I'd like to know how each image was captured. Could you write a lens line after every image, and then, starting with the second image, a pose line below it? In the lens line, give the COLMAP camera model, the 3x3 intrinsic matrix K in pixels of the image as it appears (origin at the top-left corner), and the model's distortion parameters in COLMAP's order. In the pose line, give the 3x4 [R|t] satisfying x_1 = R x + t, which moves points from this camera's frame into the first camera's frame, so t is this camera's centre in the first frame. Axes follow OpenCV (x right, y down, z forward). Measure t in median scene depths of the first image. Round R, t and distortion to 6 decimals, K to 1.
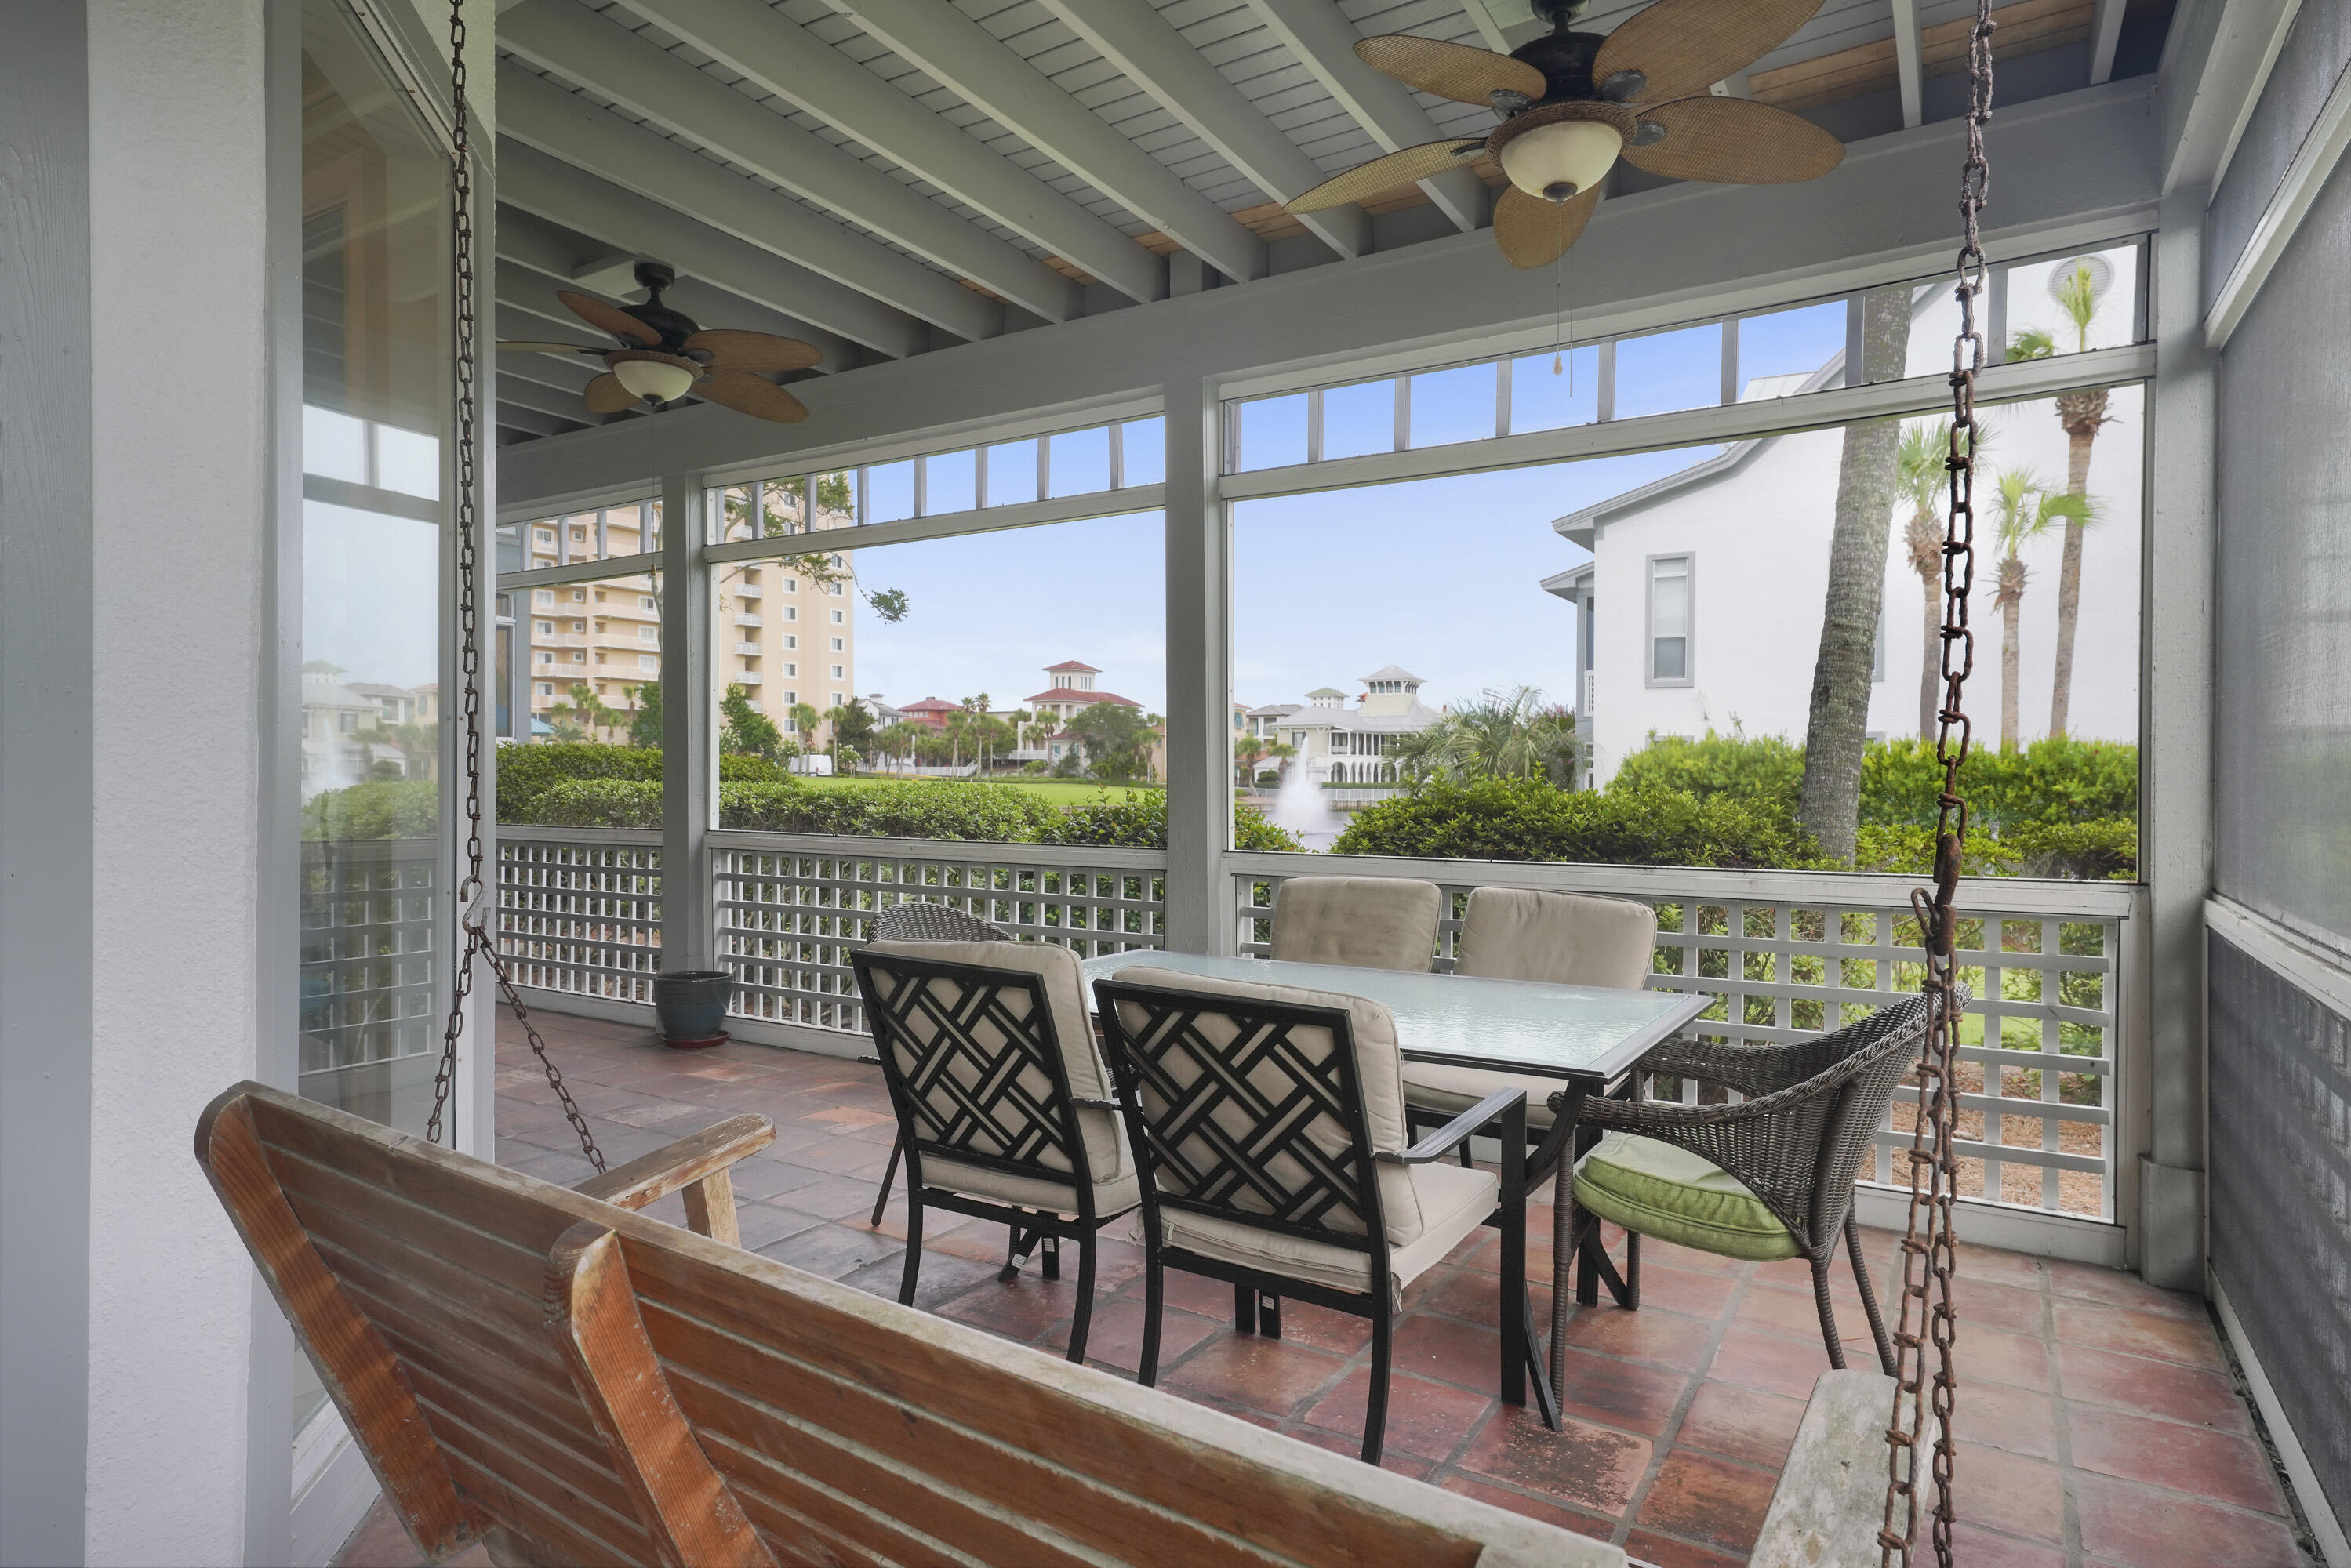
lens RADIAL K [[1308.0, 0, 1175.5], [0, 1308.0, 784.0], [0, 0, 1]] dist [0.000976, -0.032489]
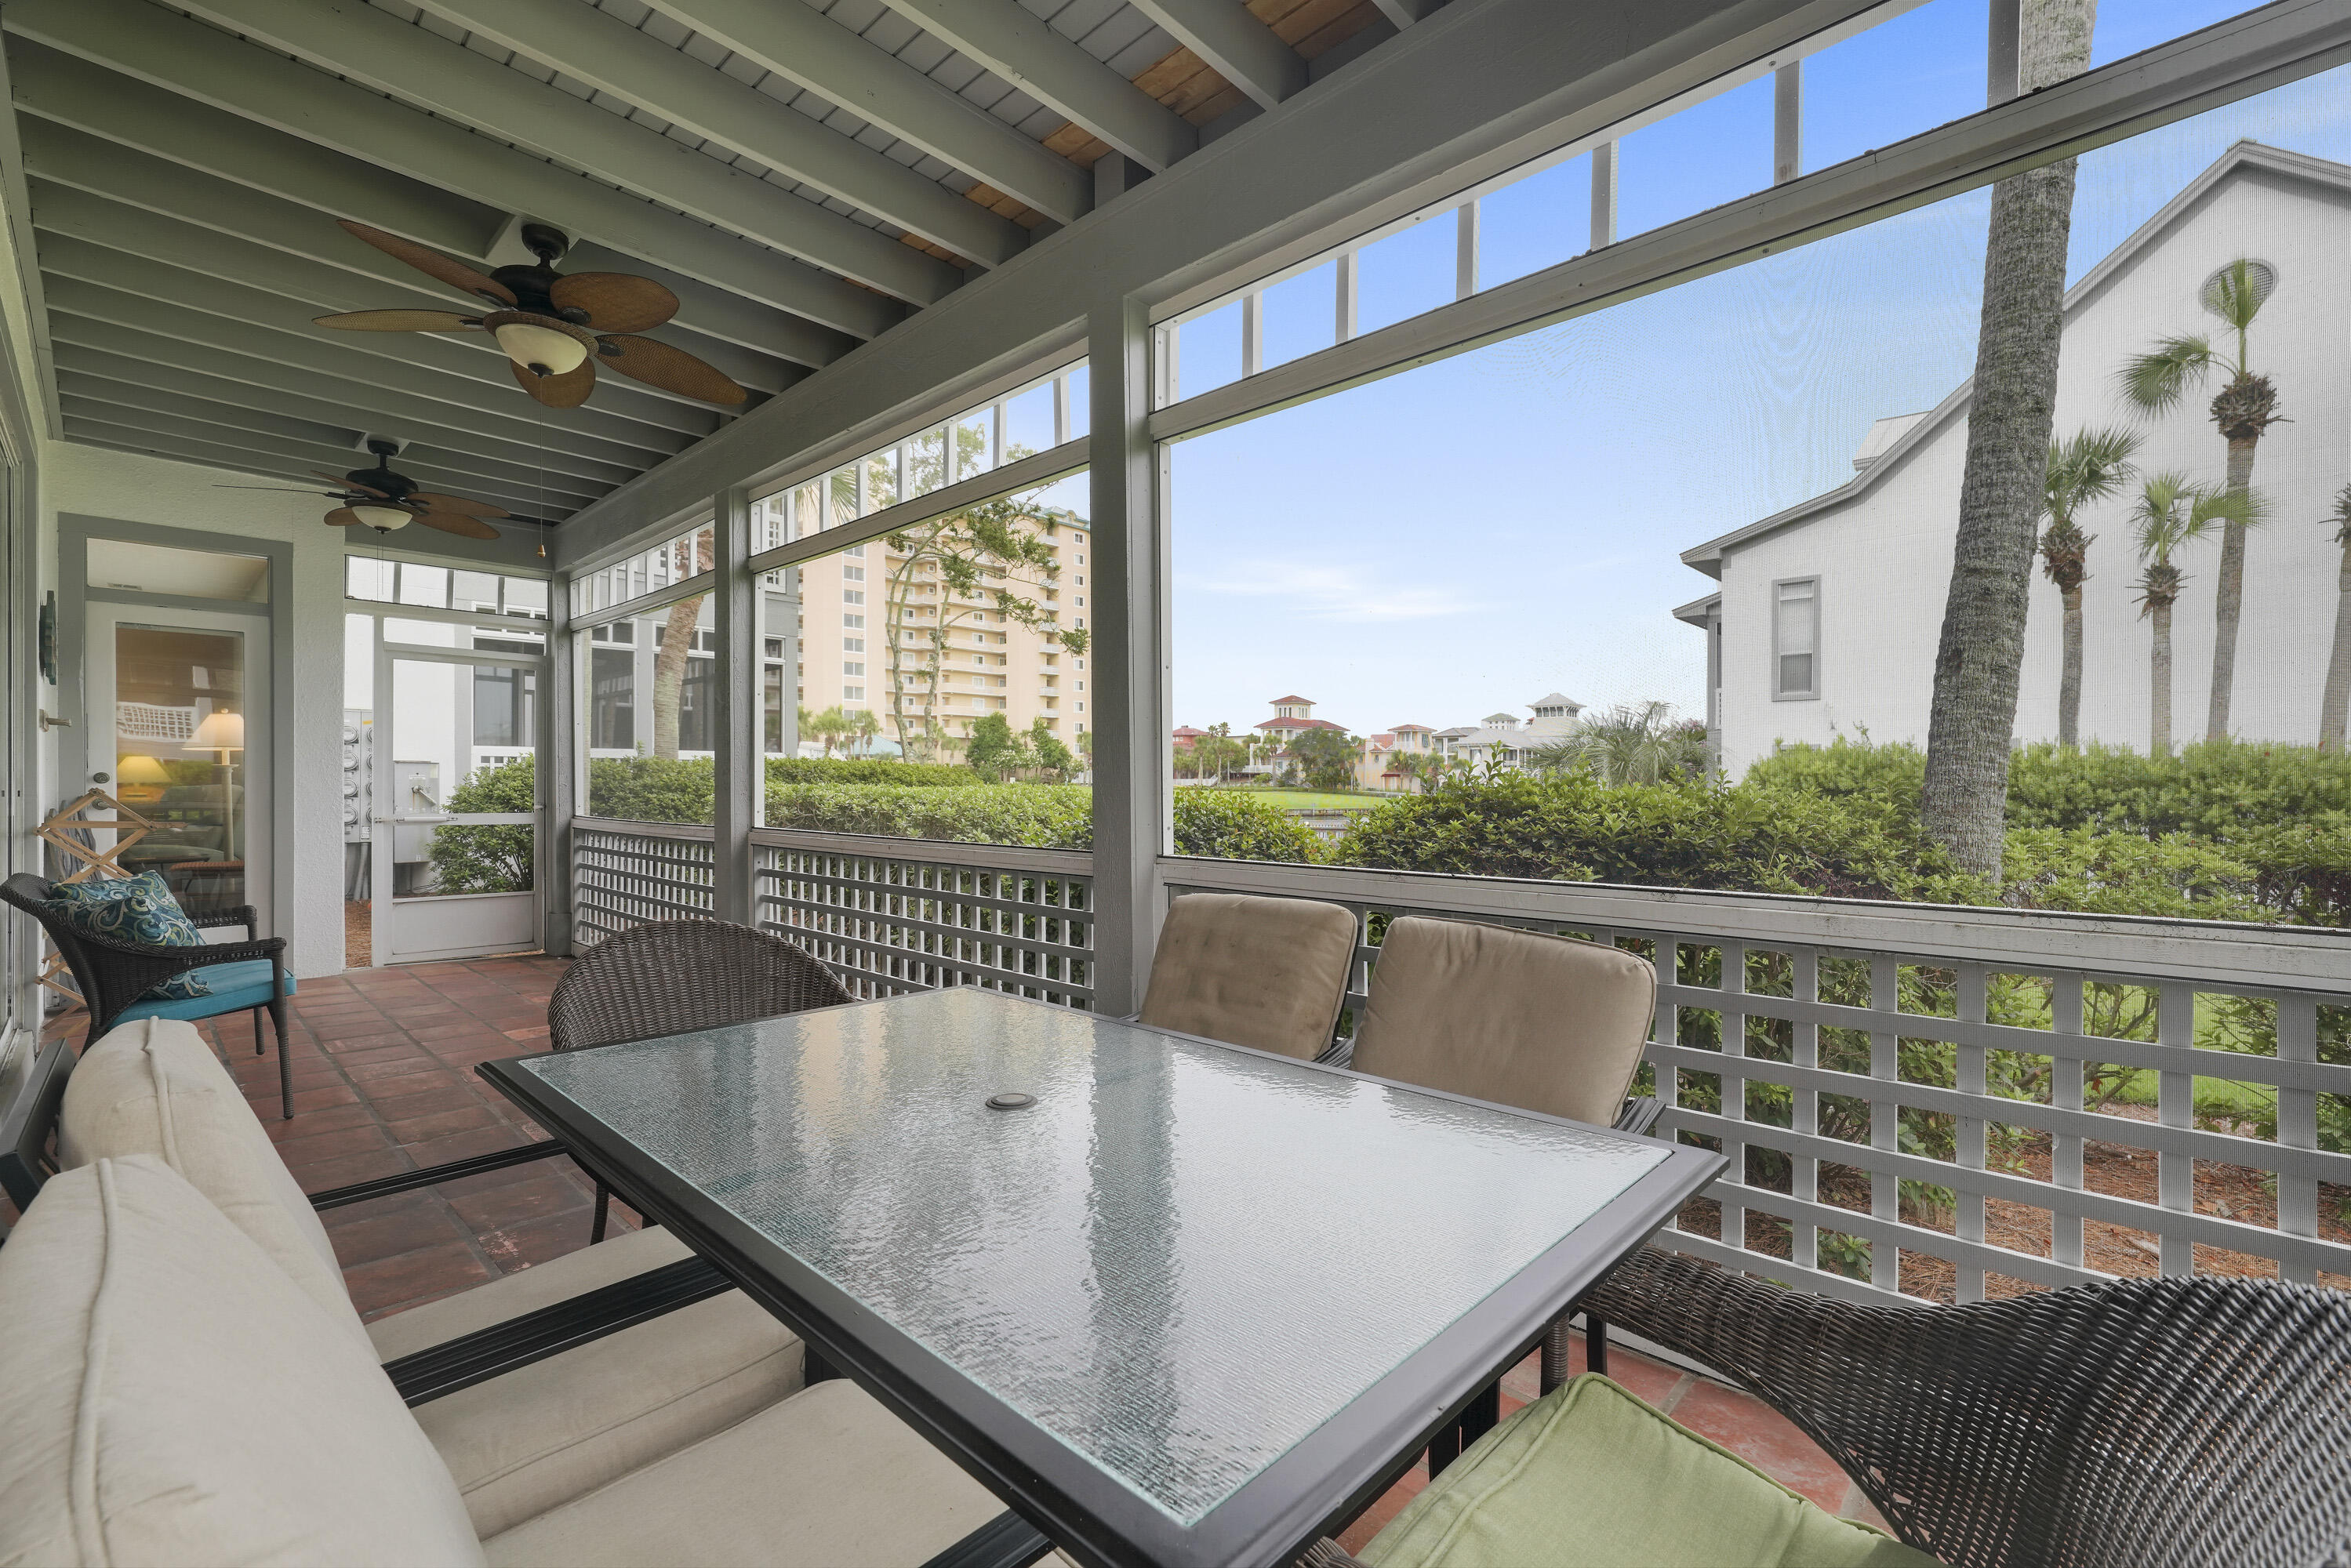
lens RADIAL K [[1002.2, 0, 1185.9], [0, 1002.2, 787.8], [0, 0, 1]] dist [-0.015926, -0.000198]
pose [[0.980474, -0.002652, -0.196631, 0.053362], [0.001685, 0.999986, -0.005087, 0.003038], [0.196642, 0.004656, 0.980464, 0.107748]]
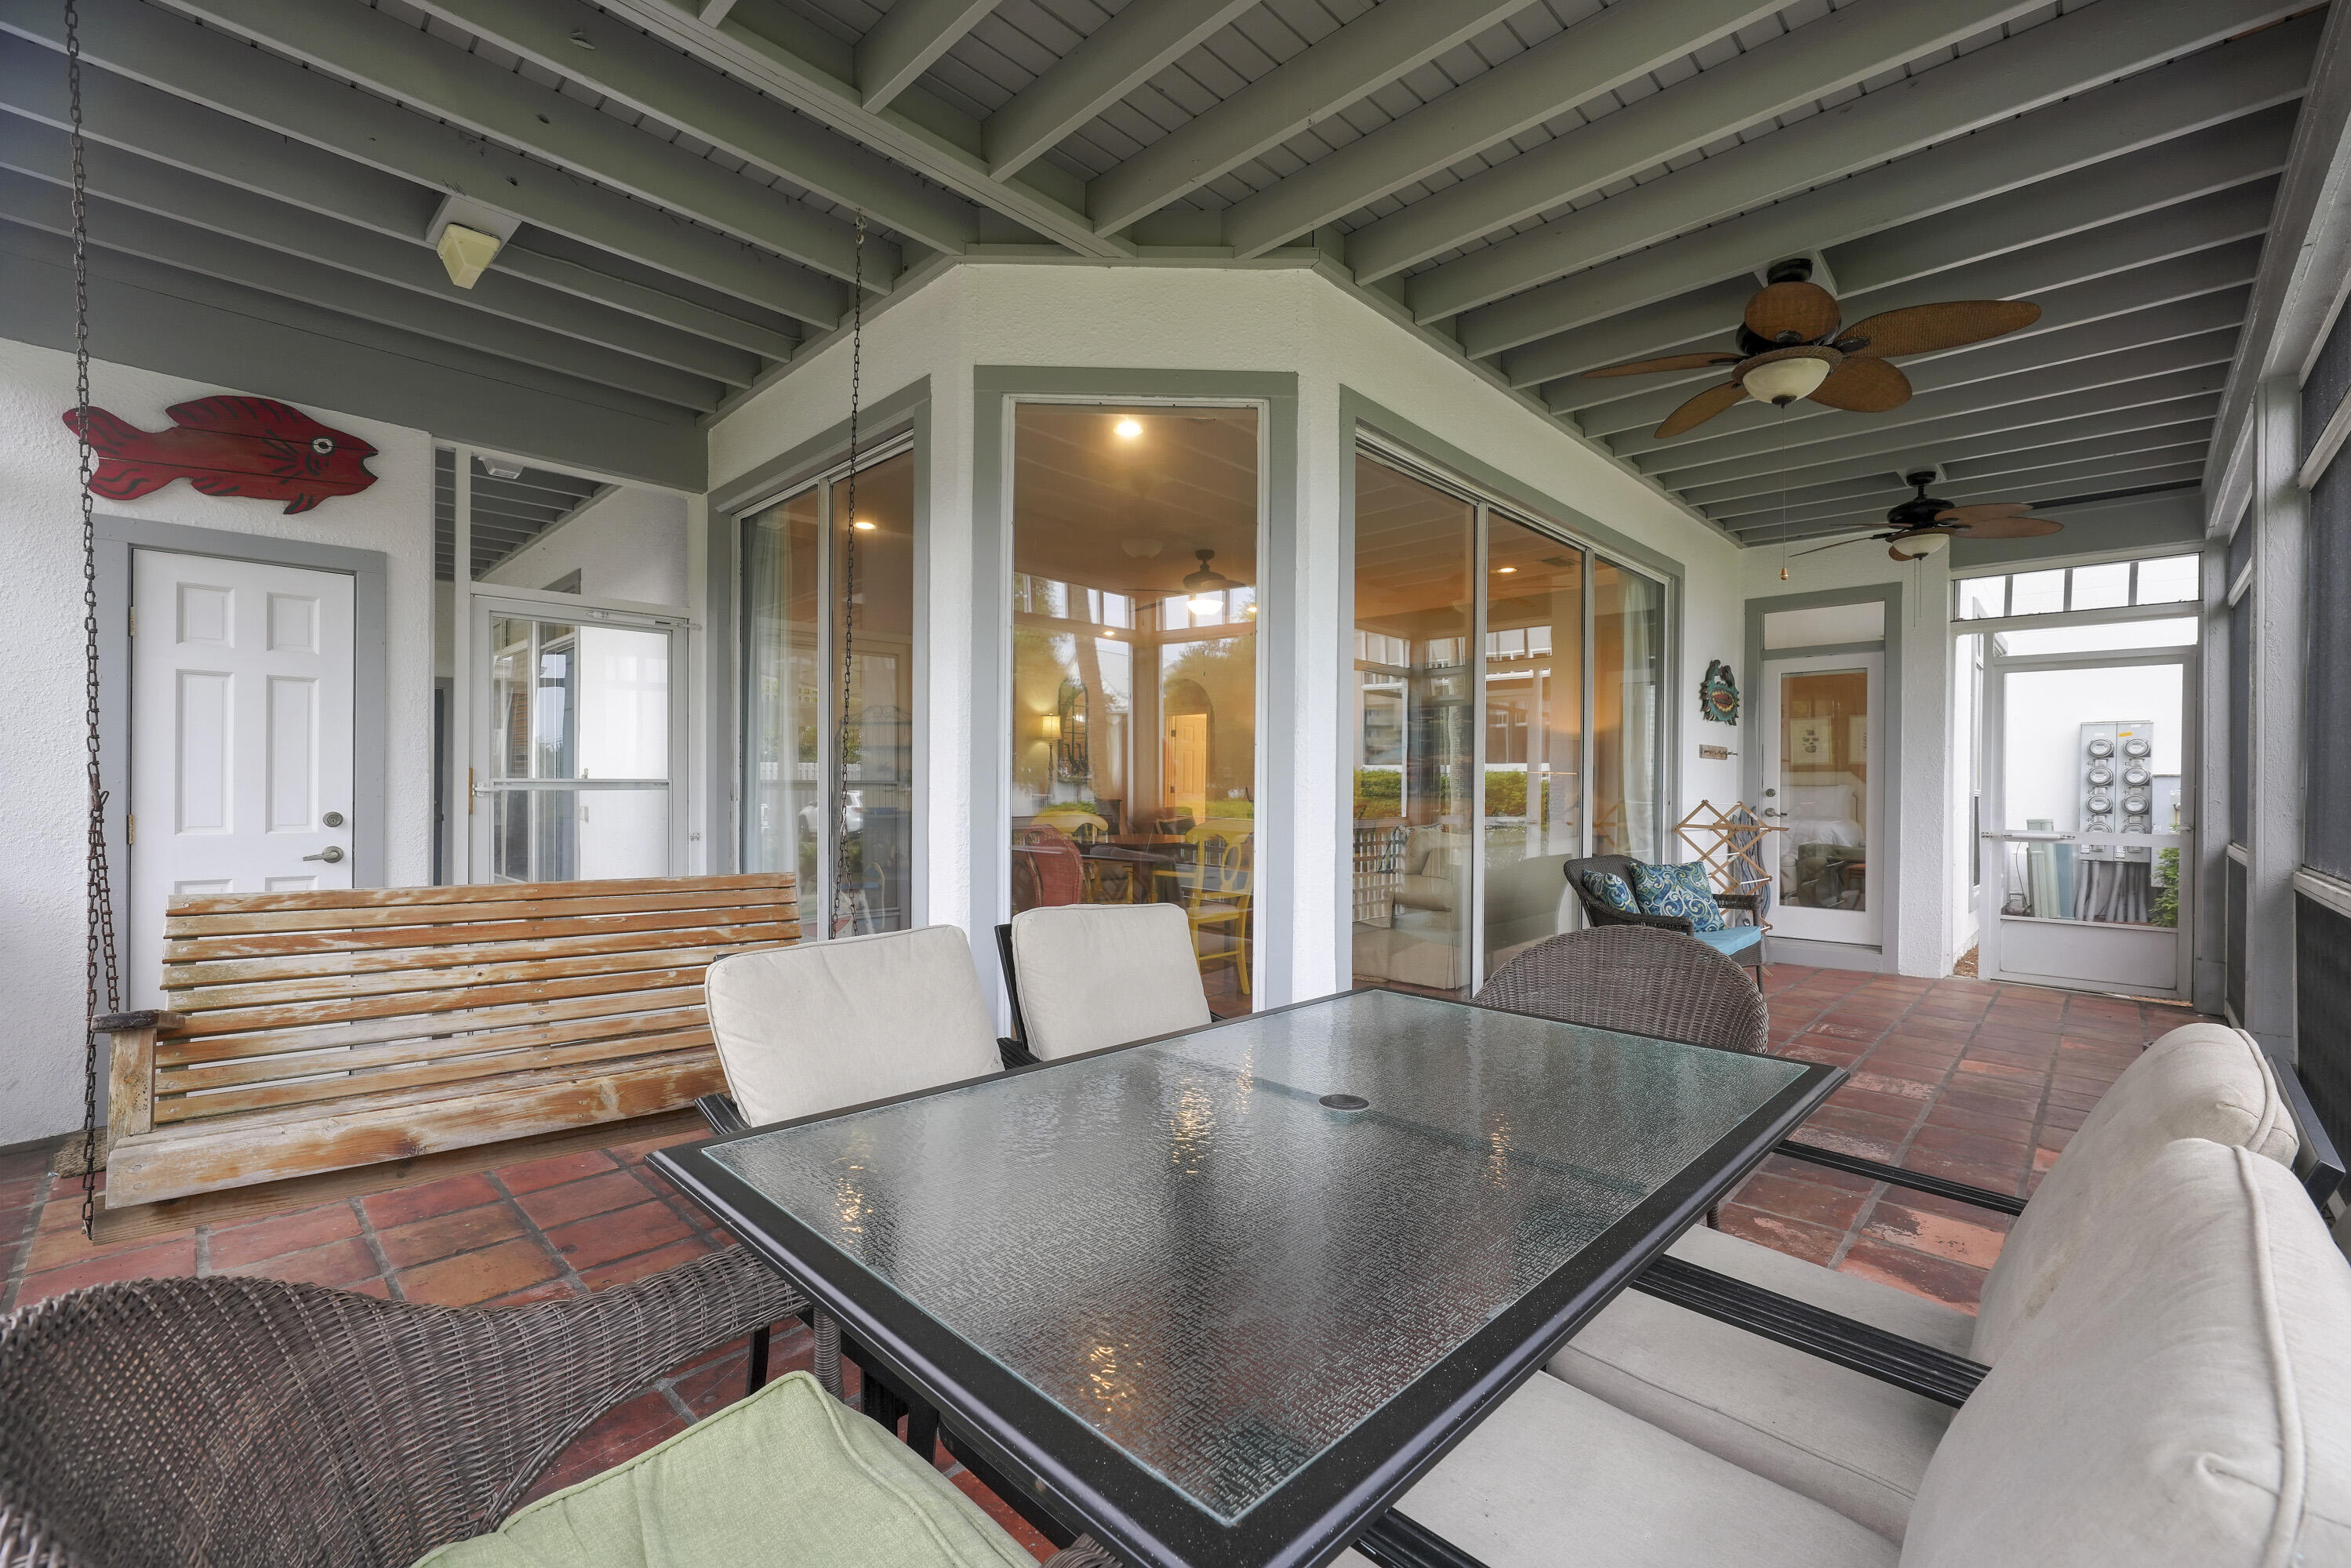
lens RADIAL K [[969.9, 0, 1175.5], [0, 969.9, 784.0], [0, 0, 1]] dist [-0.010582, -0.000086]
pose [[-0.222398, -0.009281, -0.974912, 0.111517], [-0.022593, 0.999735, -0.004364, 0.002229], [0.974694, 0.021055, -0.222549, 0.198597]]
